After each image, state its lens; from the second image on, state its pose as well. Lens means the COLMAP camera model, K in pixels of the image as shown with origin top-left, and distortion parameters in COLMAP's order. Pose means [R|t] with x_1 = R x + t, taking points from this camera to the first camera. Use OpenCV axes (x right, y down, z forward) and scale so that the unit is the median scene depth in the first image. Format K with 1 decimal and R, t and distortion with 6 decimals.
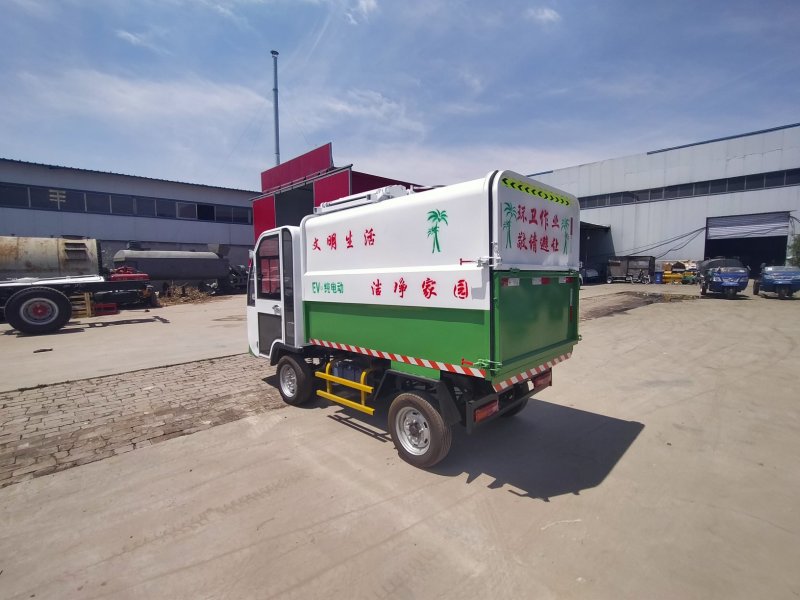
lens RADIAL K [[368.6, 0, 405.7], [0, 368.6, 298.5], [0, 0, 1]] dist [0.000740, -0.000331]
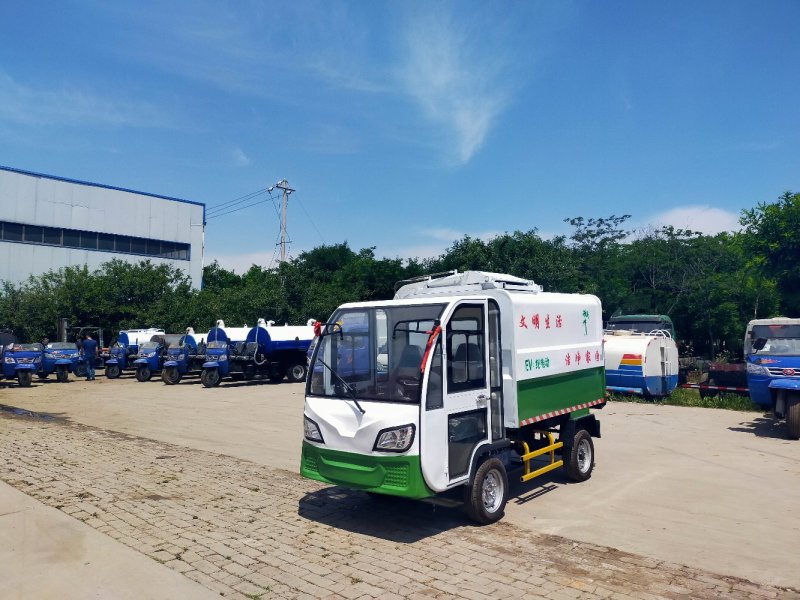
lens RADIAL K [[607.1, 0, 400.5], [0, 607.1, 277.6], [0, 0, 1]] dist [0.009488, 0.003537]
pose [[-0.065685, 0.104563, 0.992347, -1.968479], [0.087232, 0.991289, -0.098678, -0.138838], [-0.994020, 0.080083, -0.074234, 1.513038]]
